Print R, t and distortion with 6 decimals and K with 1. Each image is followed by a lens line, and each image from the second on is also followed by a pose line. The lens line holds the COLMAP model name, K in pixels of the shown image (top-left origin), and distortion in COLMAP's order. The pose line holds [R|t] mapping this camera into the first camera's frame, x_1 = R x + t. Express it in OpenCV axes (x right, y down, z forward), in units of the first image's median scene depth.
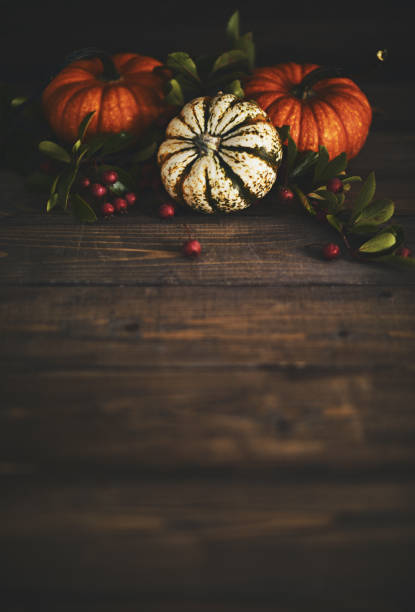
lens RADIAL K [[1032.8, 0, 207.5], [0, 1032.8, 306.0], [0, 0, 1]] dist [-0.227828, 0.049371]
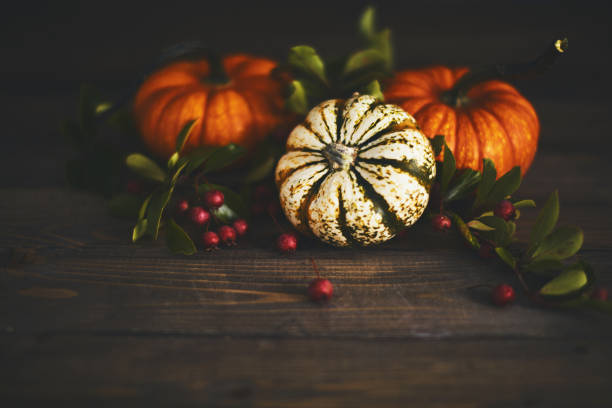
lens RADIAL K [[1004.8, 0, 306.0], [0, 1004.8, 204.0], [0, 0, 1]] dist [-0.341722, 1.120745]
pose [[0.999961, 0.008682, -0.001820, -0.024775], [-0.008863, 0.986207, -0.165277, 0.003542], [0.000360, 0.165286, 0.986246, 0.258268]]
